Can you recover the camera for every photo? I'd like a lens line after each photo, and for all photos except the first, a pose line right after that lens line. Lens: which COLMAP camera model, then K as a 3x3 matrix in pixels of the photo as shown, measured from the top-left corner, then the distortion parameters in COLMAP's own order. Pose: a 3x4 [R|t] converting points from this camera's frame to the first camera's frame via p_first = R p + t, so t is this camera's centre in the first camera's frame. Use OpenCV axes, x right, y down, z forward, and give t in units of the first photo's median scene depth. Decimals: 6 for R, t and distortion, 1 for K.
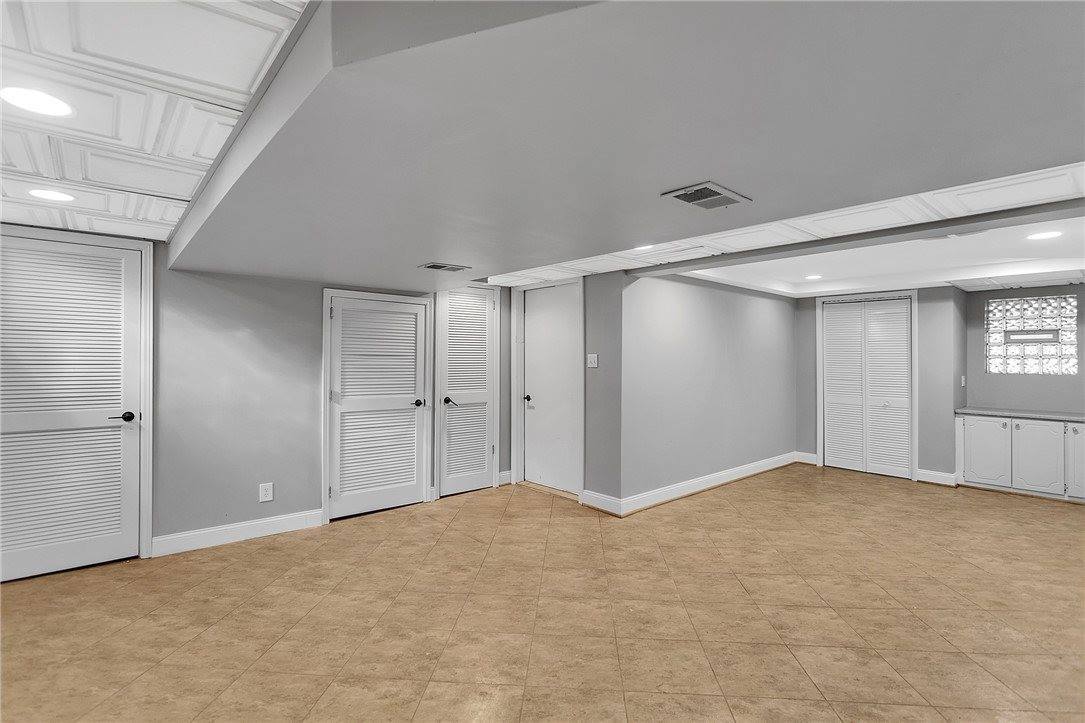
lens RADIAL K [[512.5, 0, 540.7], [0, 512.5, 353.9], [0, 0, 1]] dist [-0.006329, 0.001352]
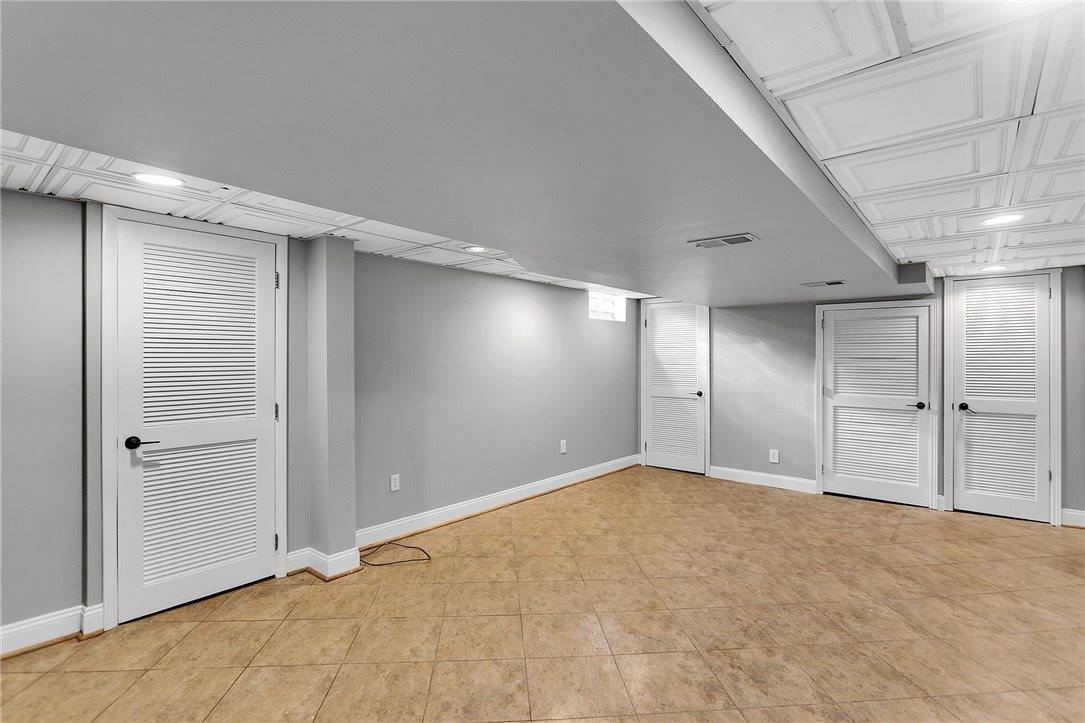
lens RADIAL K [[512.5, 0, 547.0], [0, 512.5, 360.9], [0, 0, 1]] dist [-0.006329, 0.001352]
pose [[0.172153, -0.004284, -0.985061, 0.695134], [0.009952, 0.999947, -0.002609, 0.005074], [0.985020, -0.009354, 0.172187, 0.134972]]
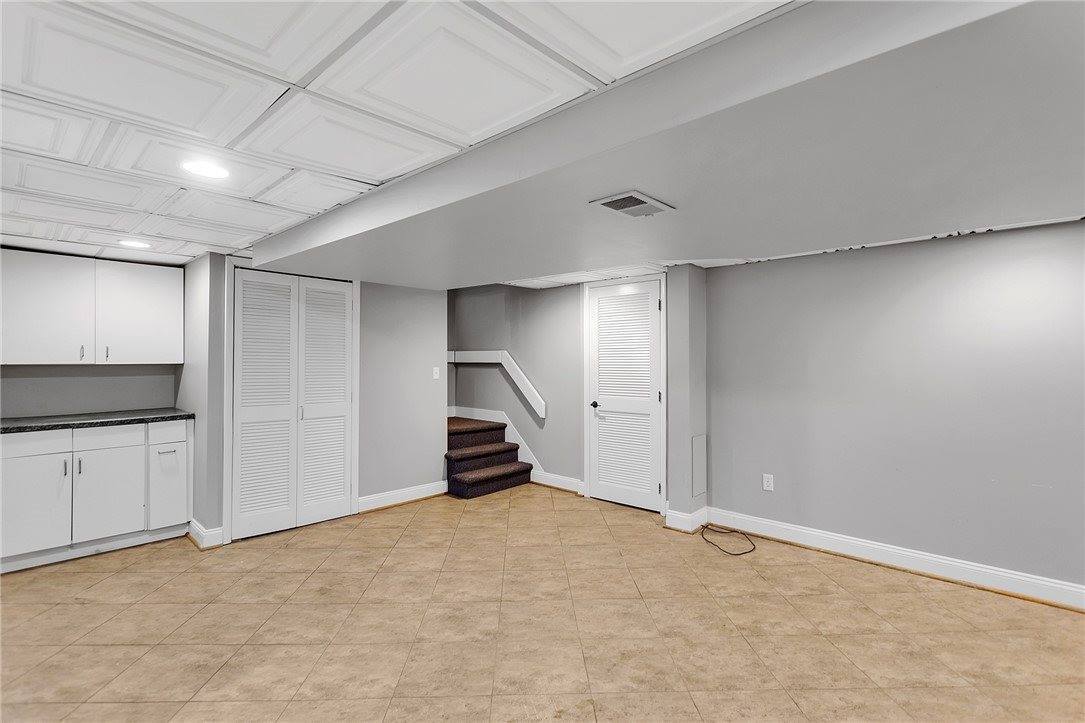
lens RADIAL K [[512.5, 0, 541.1], [0, 512.5, 362.2], [0, 0, 1]] dist [-0.006329, 0.001352]
pose [[-0.993035, -0.007541, -0.117574, 0.274676], [-0.006954, 0.999961, -0.005402, 0.007575], [0.117611, -0.004546, -0.993049, 0.880390]]
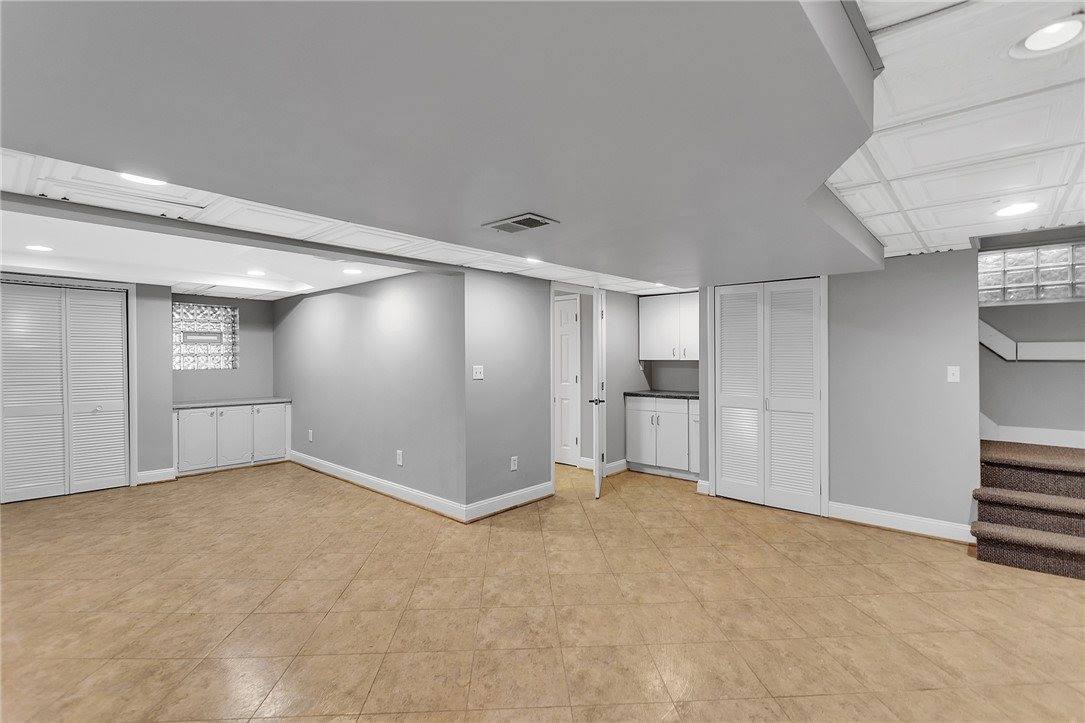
lens RADIAL K [[512.5, 0, 536.0], [0, 512.5, 363.2], [0, 0, 1]] dist [-0.006329, 0.001352]
pose [[-0.122365, -0.016818, 0.992343, -0.389042], [-0.007436, 0.999844, 0.016028, 0.000316], [-0.992457, -0.005418, -0.122471, 0.491911]]
